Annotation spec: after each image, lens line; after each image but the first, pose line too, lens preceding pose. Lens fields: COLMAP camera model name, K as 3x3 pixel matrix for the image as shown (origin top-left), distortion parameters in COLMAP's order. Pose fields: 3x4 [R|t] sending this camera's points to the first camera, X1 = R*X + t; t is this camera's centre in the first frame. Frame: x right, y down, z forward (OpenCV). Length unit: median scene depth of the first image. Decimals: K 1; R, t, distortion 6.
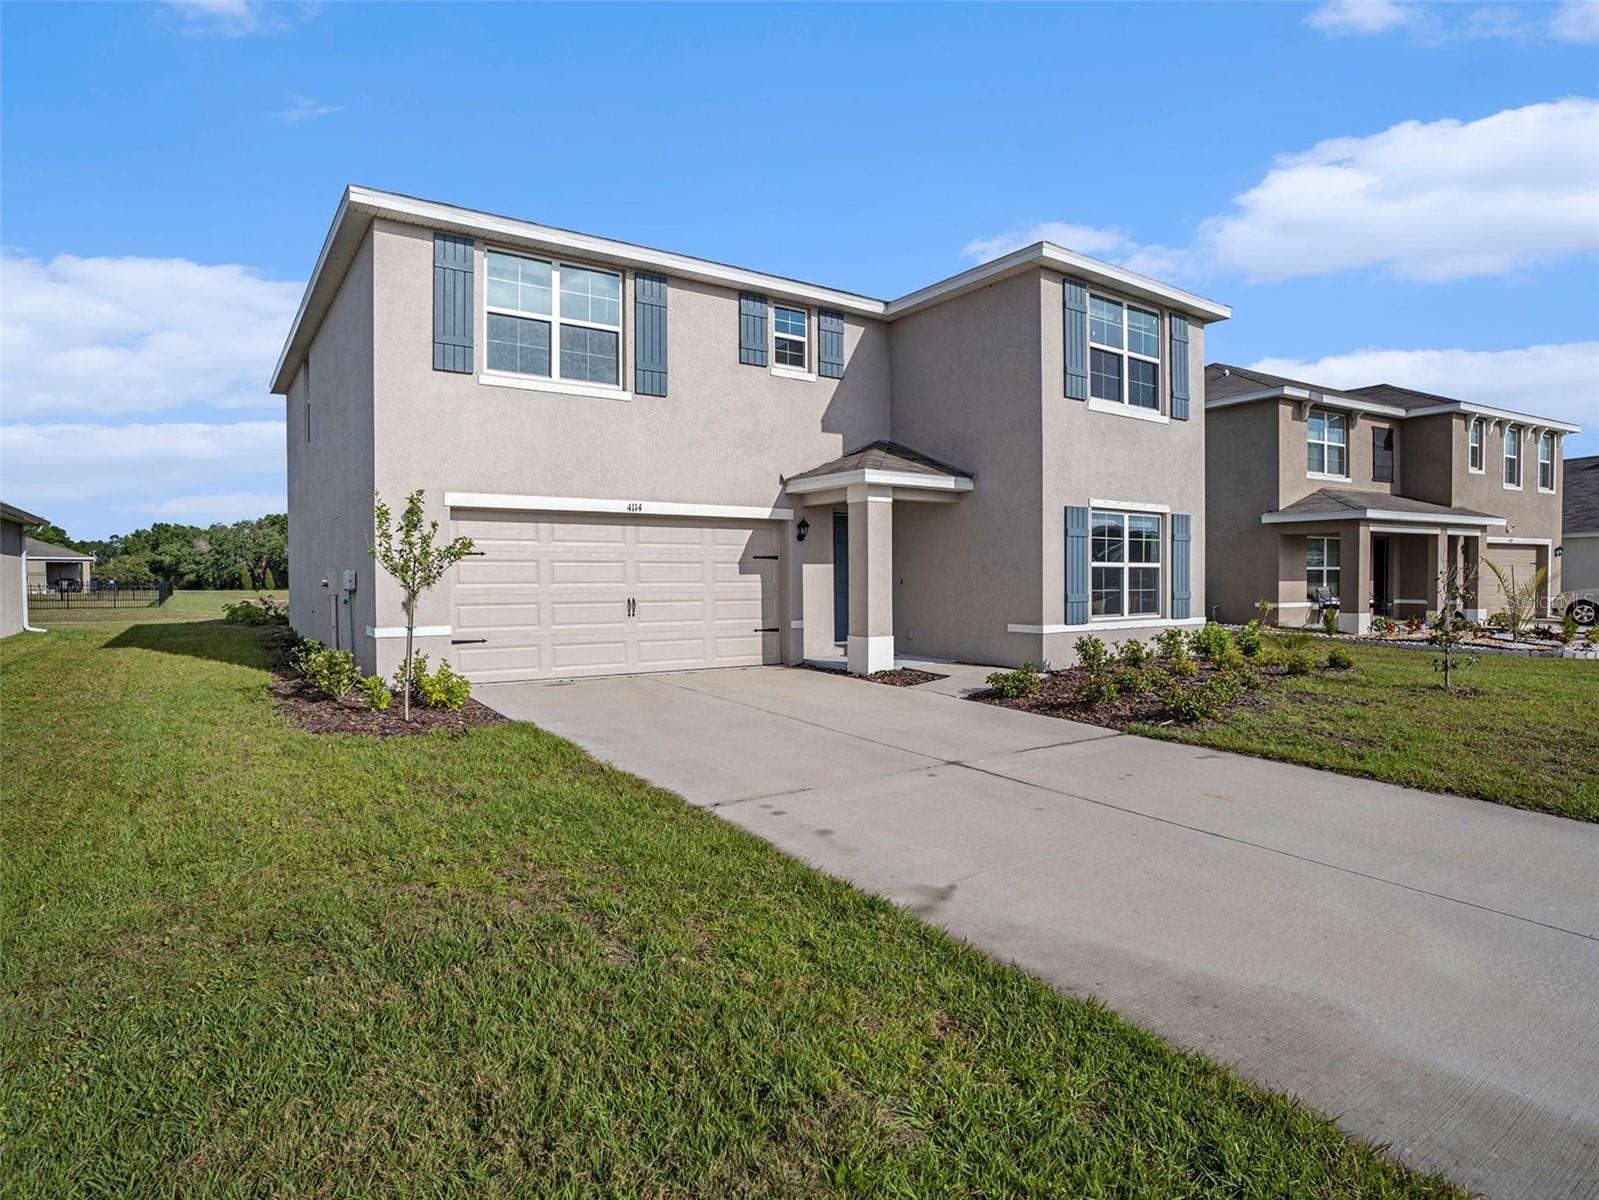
lens RADIAL K [[893.6, 0, 787.7], [0, 893.6, 590.4], [0, 0, 1]] dist [-0.082832, 0.039767]
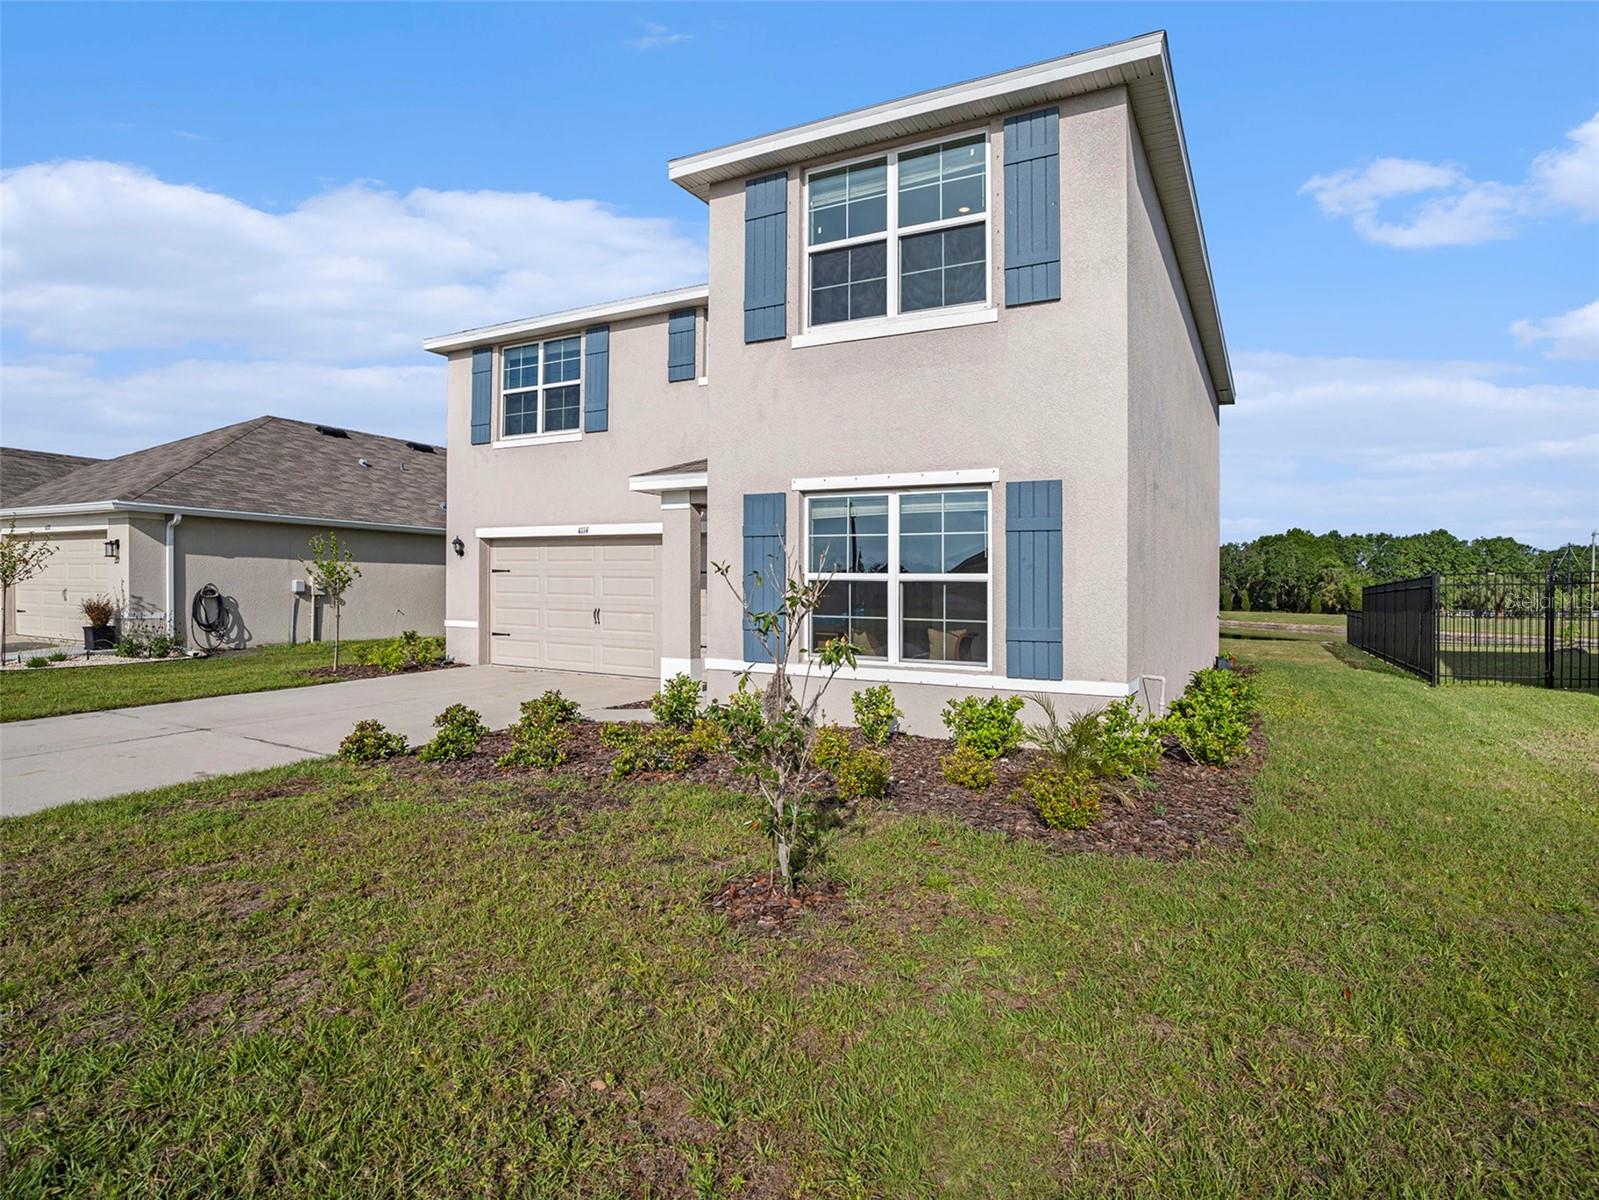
lens RADIAL K [[893.6, 0, 787.7], [0, 893.6, 590.4], [0, 0, 1]] dist [-0.082832, 0.039767]
pose [[0.434105, 0.008251, -0.900824, 0.909109], [-0.027866, 0.999603, -0.004273, -0.015087], [0.900431, 0.026957, 0.434163, 0.670088]]
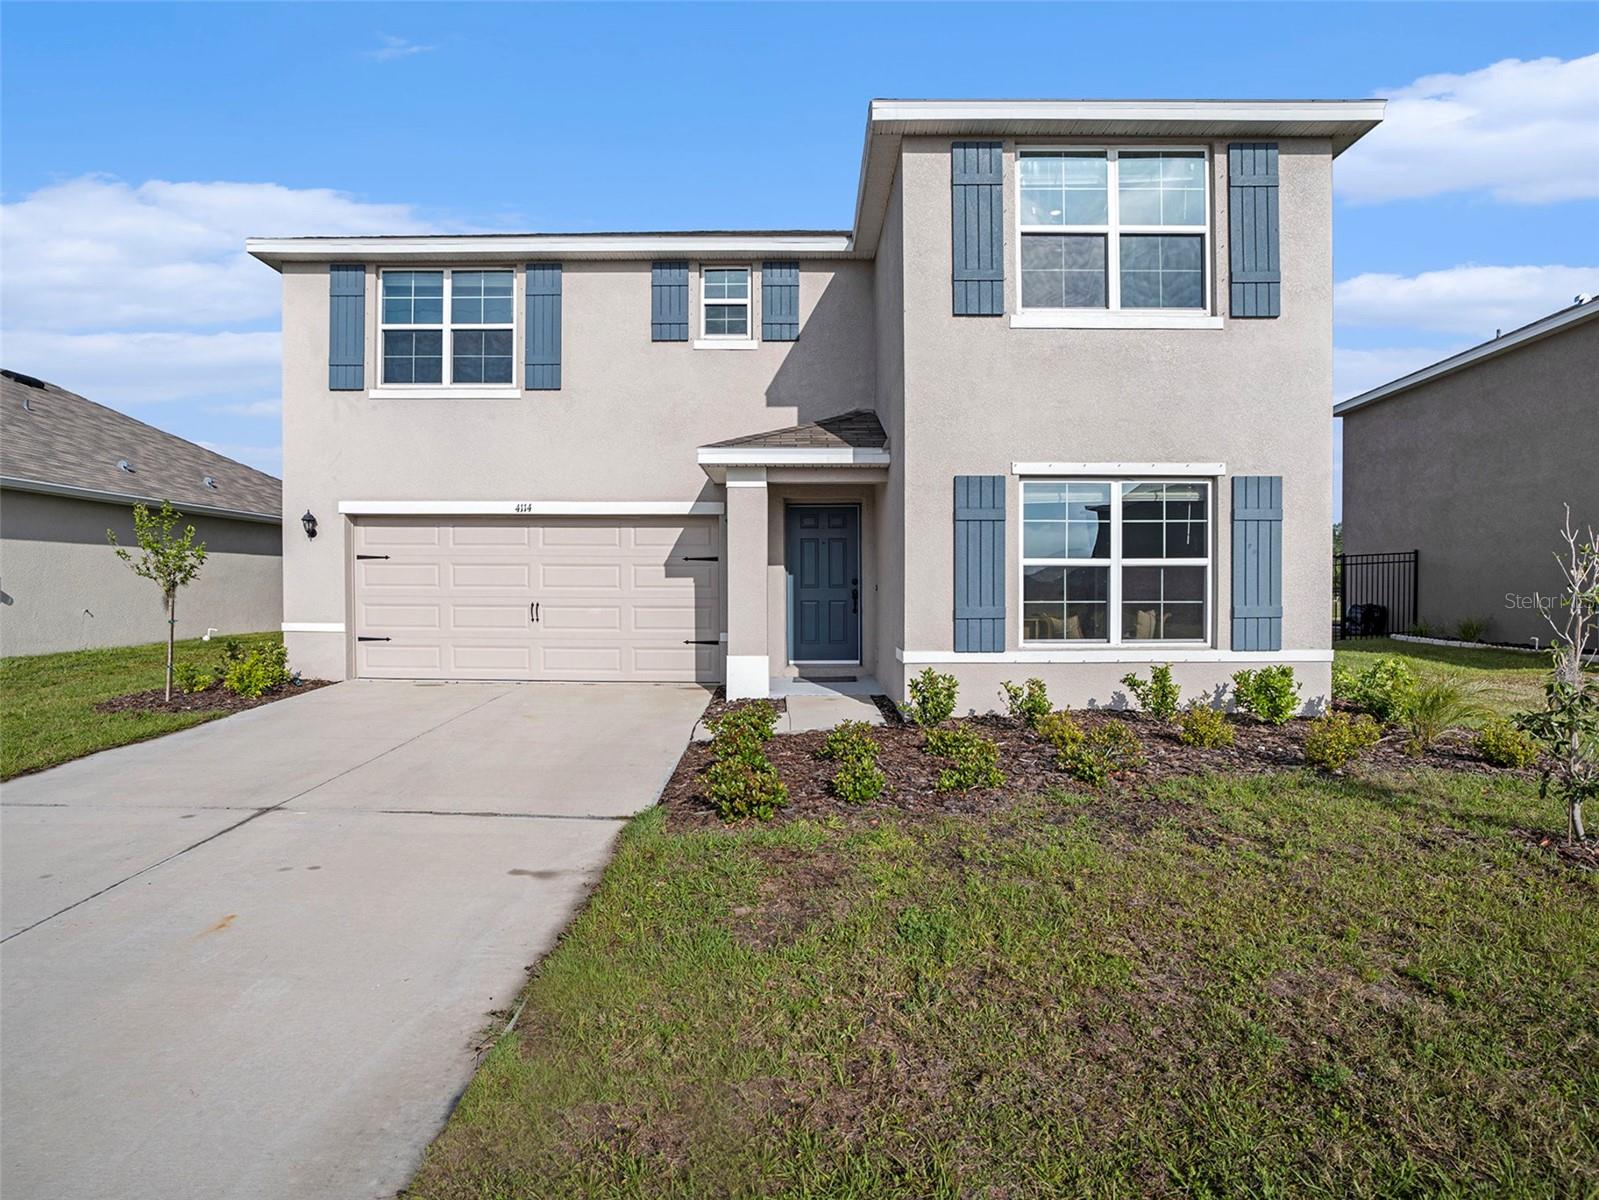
lens RADIAL K [[894.4, 0, 779.5], [0, 894.4, 581.0], [0, 0, 1]] dist [-0.029272, 0.002211]
pose [[0.814774, 0.000841, -0.579778, 0.558051], [-0.013567, 0.999753, -0.017616, -0.000842], [0.579619, 0.022218, 0.814584, 0.341816]]
